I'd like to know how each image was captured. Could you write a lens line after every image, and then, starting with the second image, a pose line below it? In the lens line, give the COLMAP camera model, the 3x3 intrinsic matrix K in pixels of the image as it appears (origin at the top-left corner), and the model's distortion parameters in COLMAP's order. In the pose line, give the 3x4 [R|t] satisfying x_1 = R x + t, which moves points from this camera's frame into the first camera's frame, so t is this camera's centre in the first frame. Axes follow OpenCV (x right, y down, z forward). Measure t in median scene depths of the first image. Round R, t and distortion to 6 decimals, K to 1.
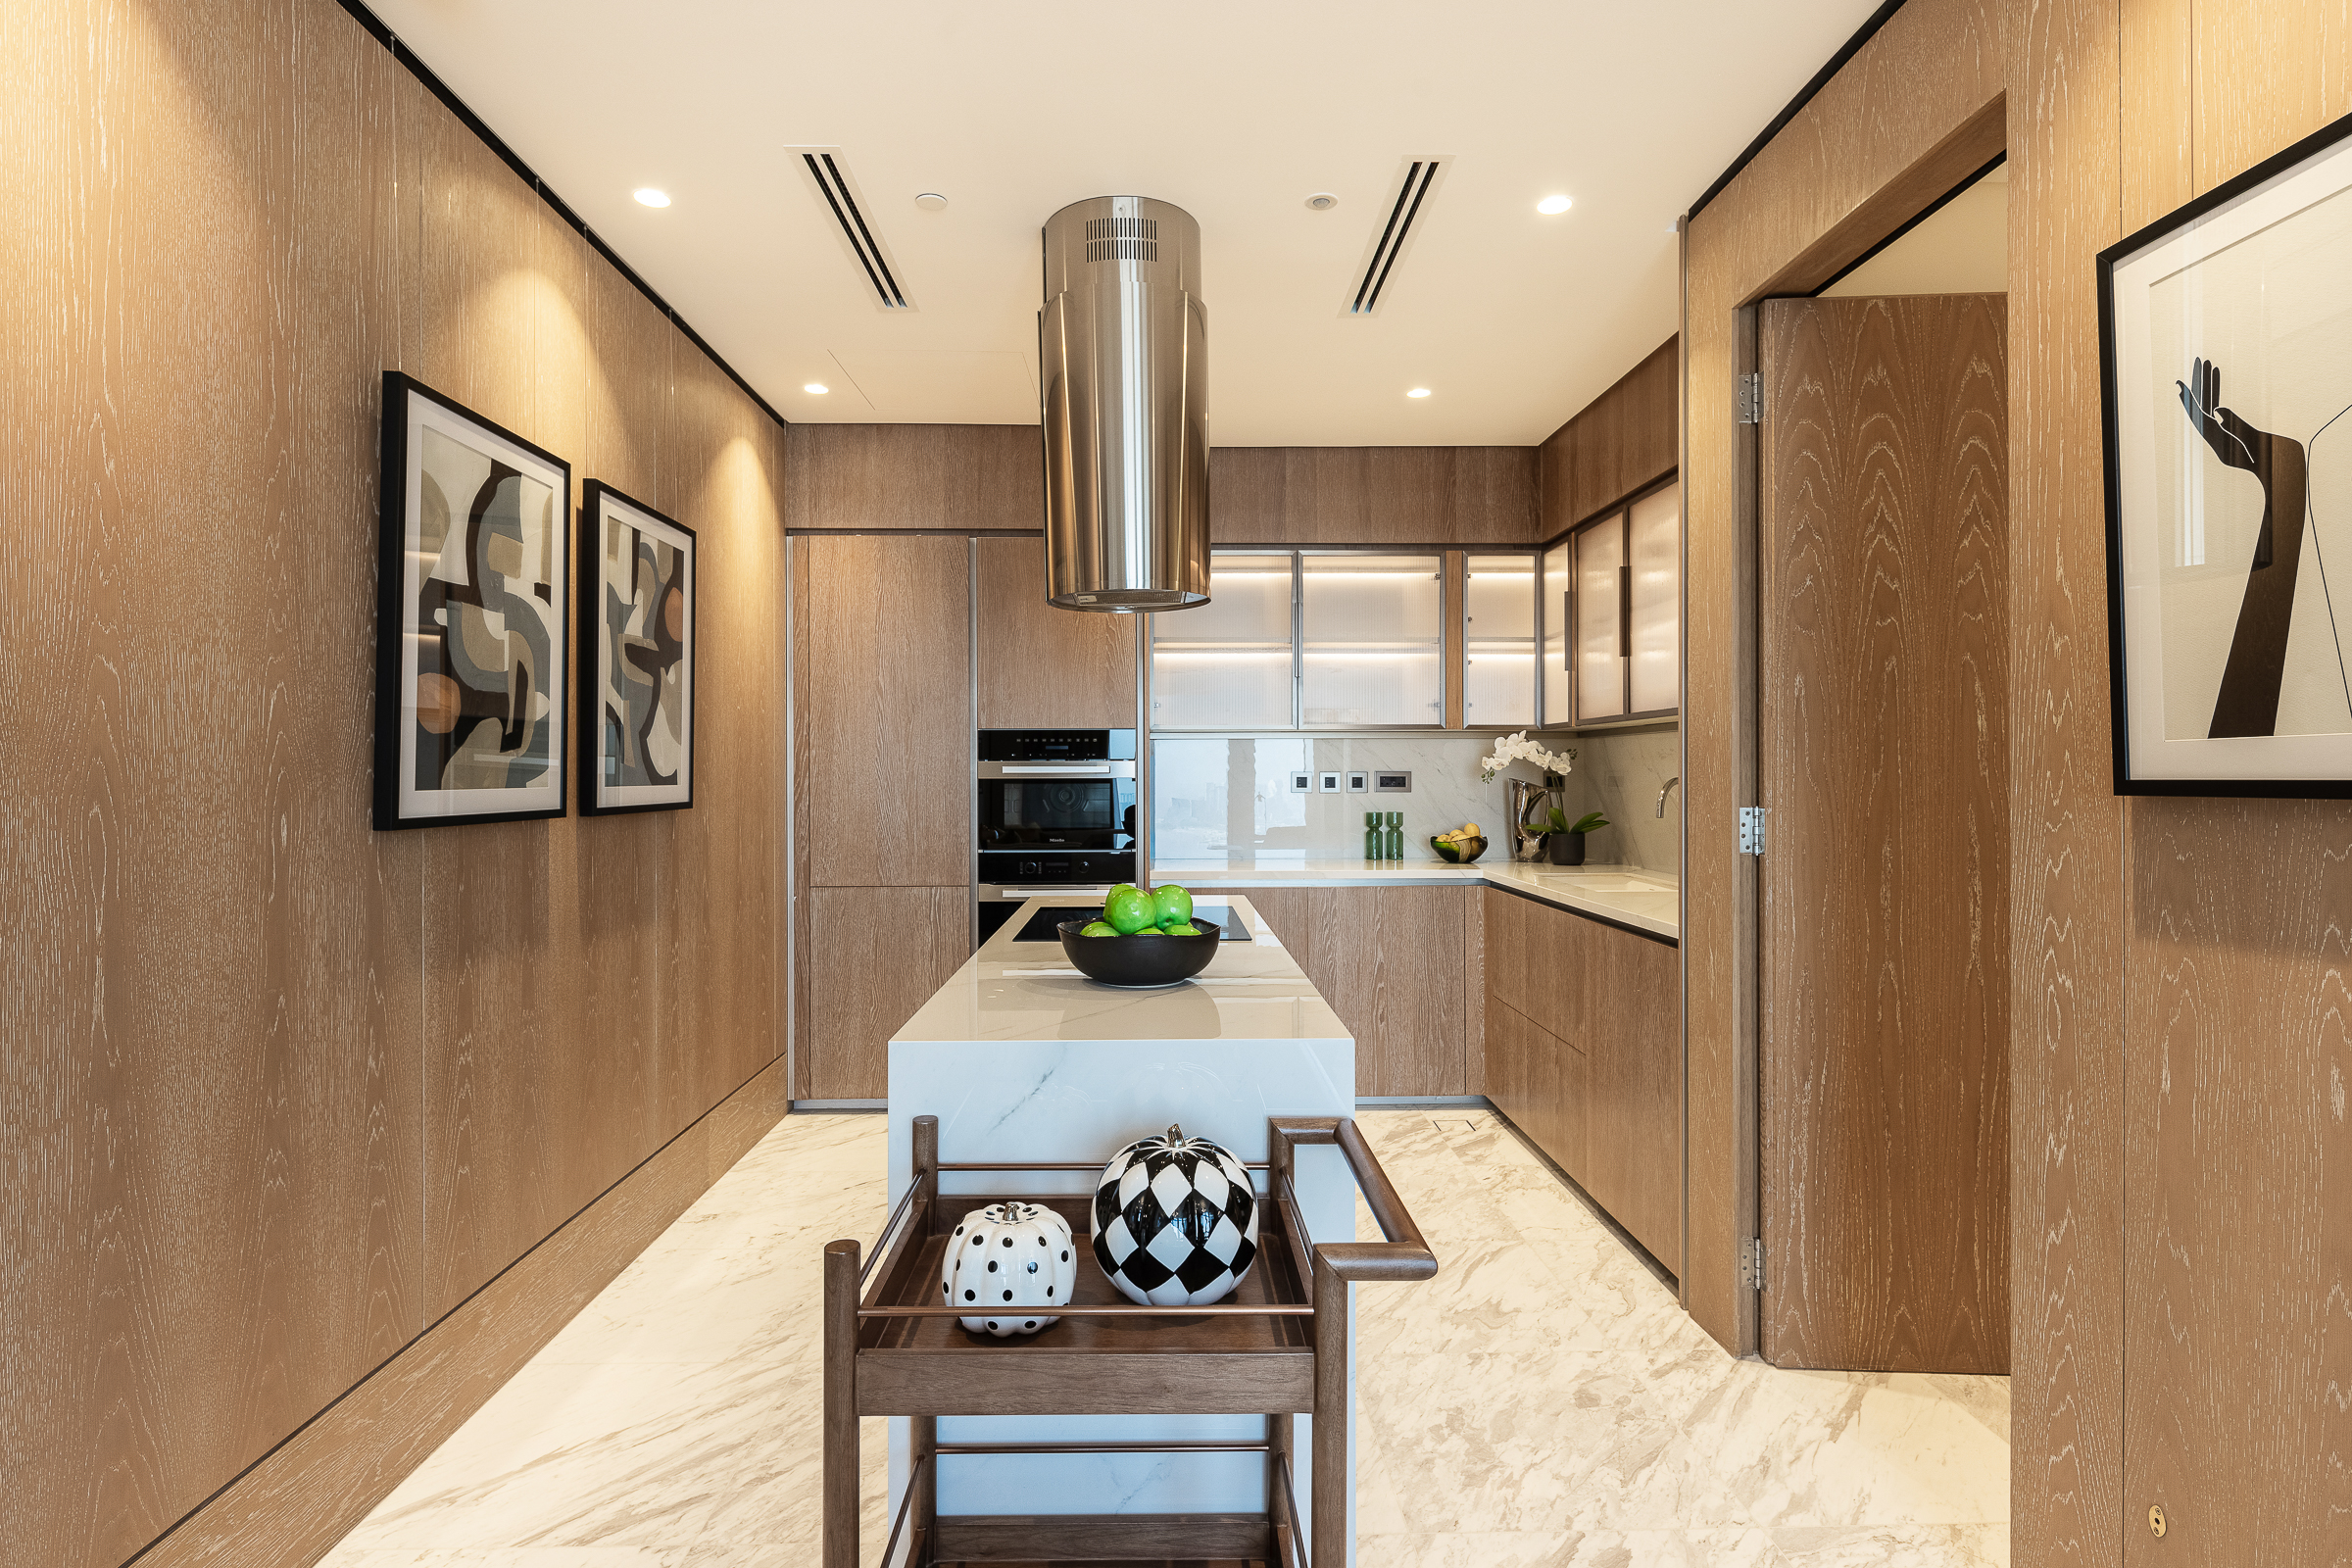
lens RADIAL K [[1151.4, 0, 1172.5], [0, 1151.4, 770.5], [0, 0, 1]] dist [-0.001001, -0.001036]
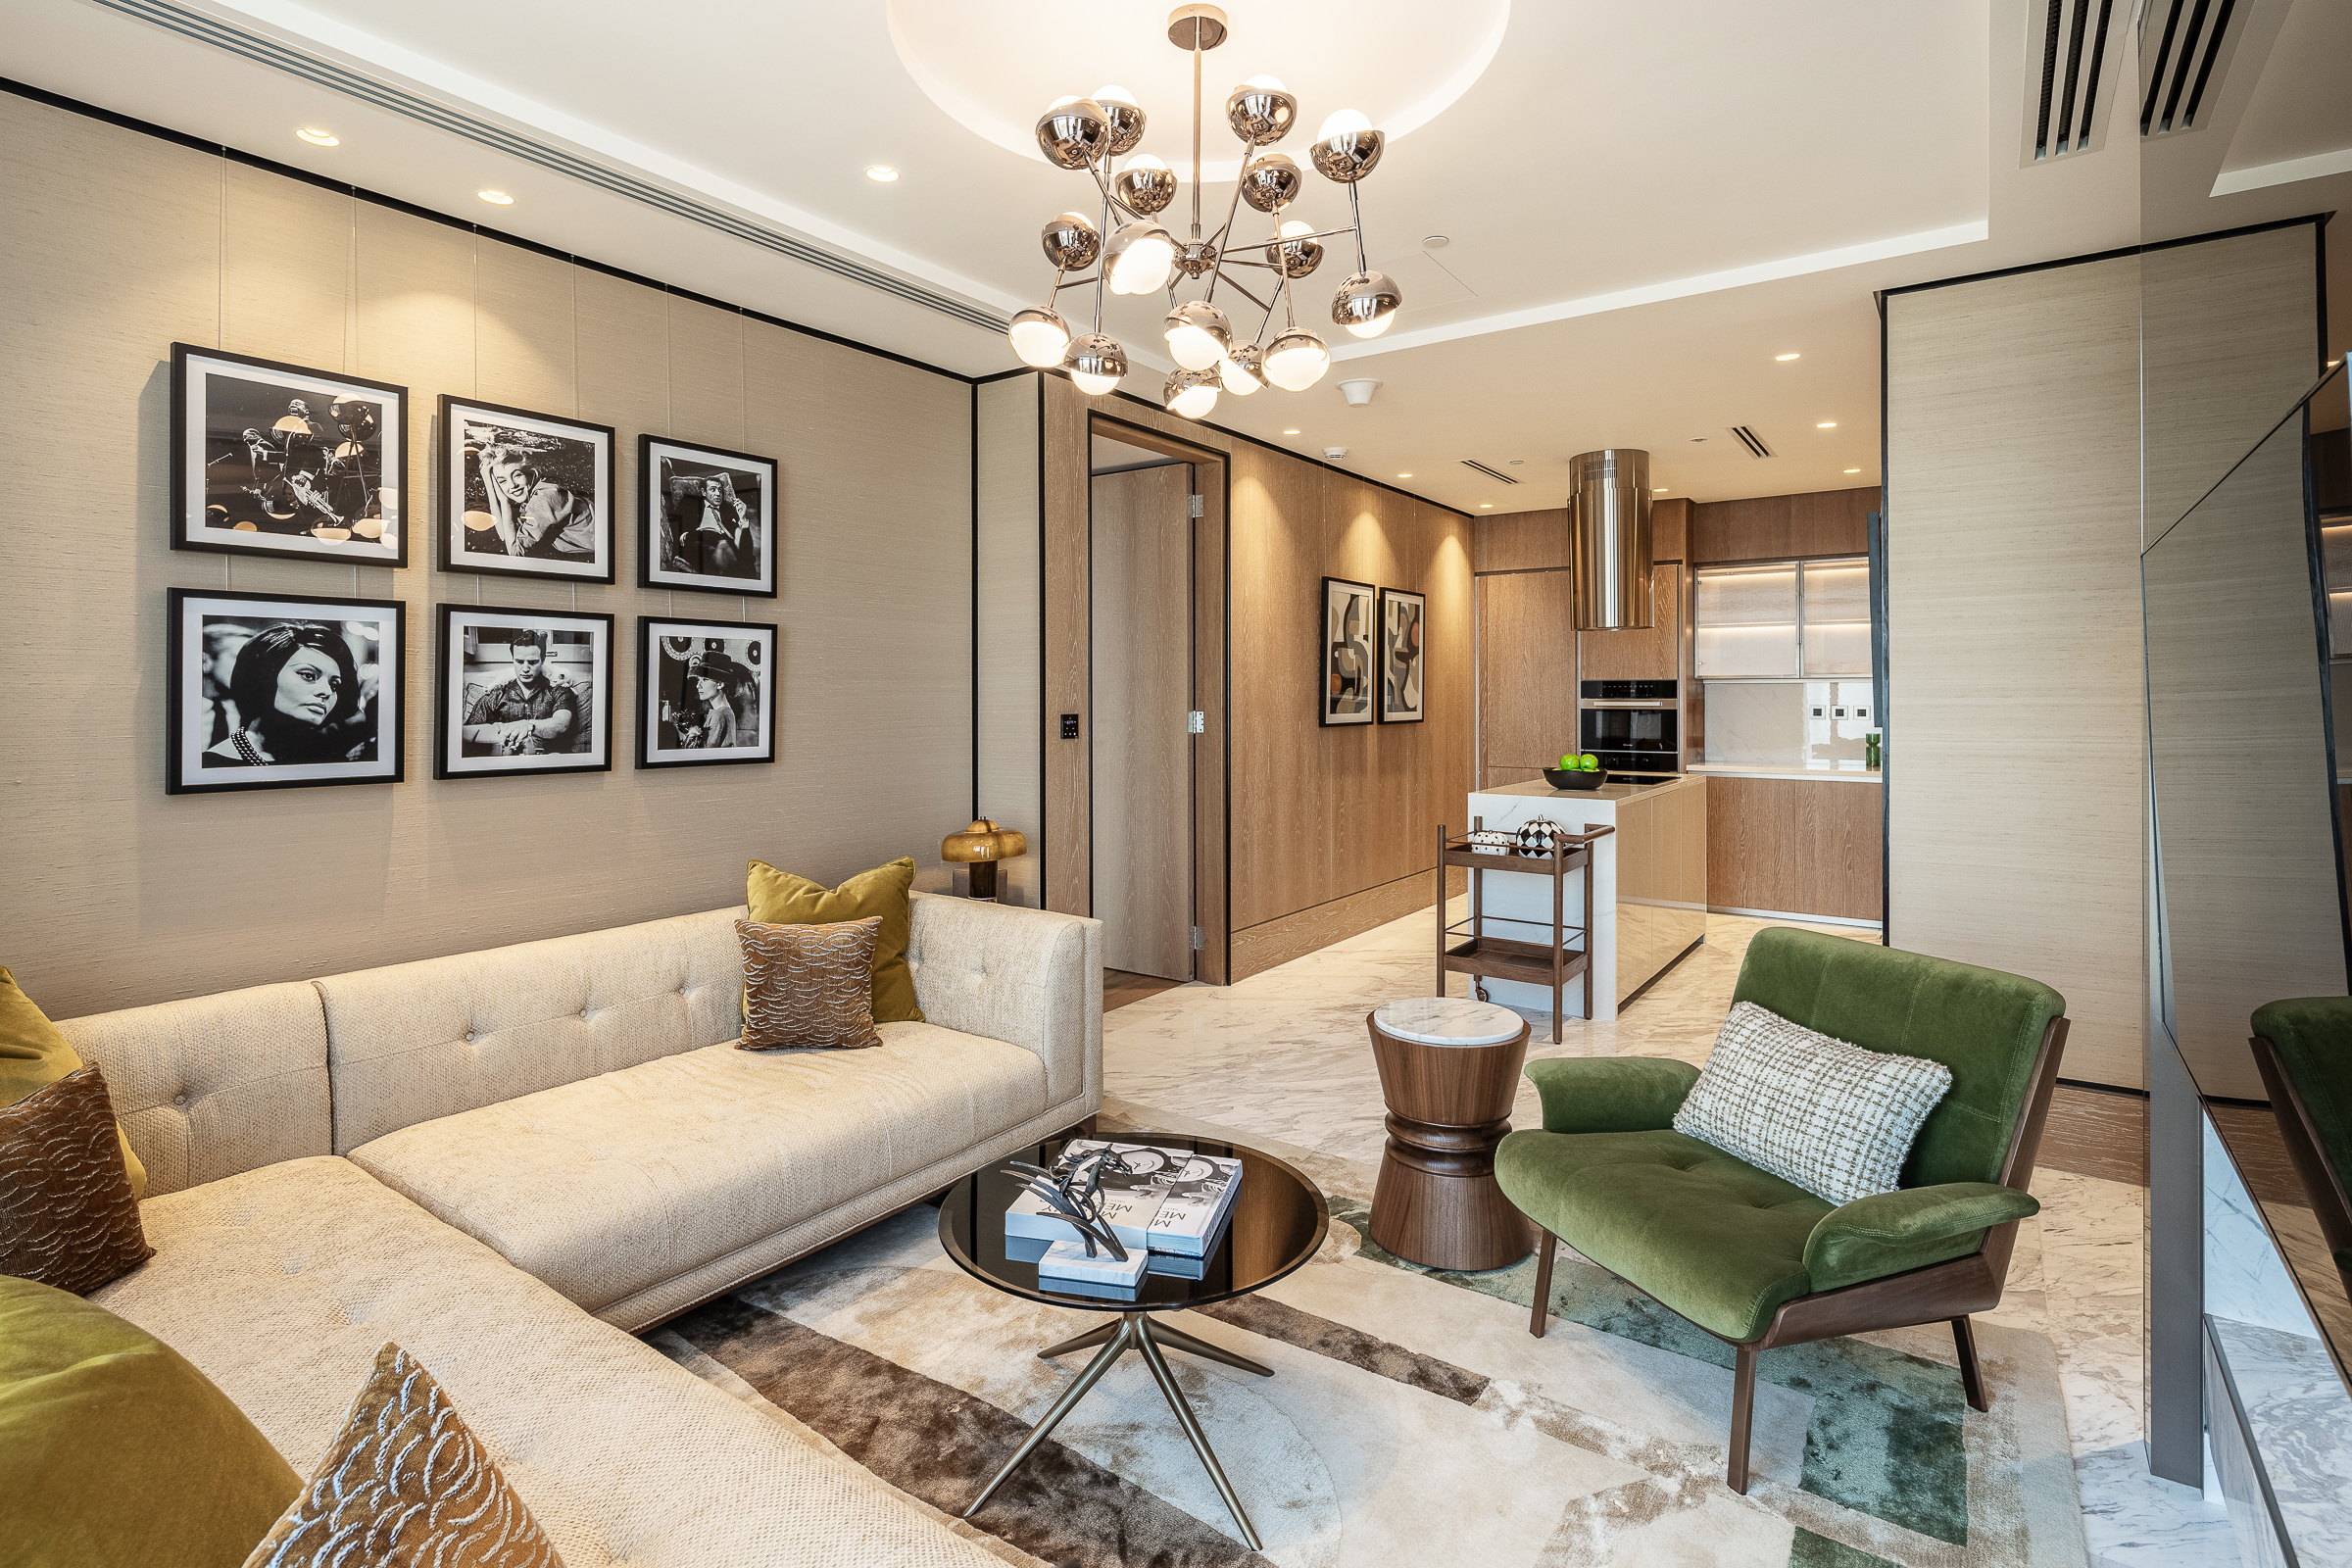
lens RADIAL K [[1145.9, 0, 1174.1], [0, 1145.9, 694.1], [0, 0, 1]] dist [-0.000745, -0.000946]
pose [[0.805594, 0.002820, -0.592461, 0.519285], [0.000119, 0.999988, 0.004922, -0.033513], [0.592468, -0.004035, 0.805584, -1.093931]]
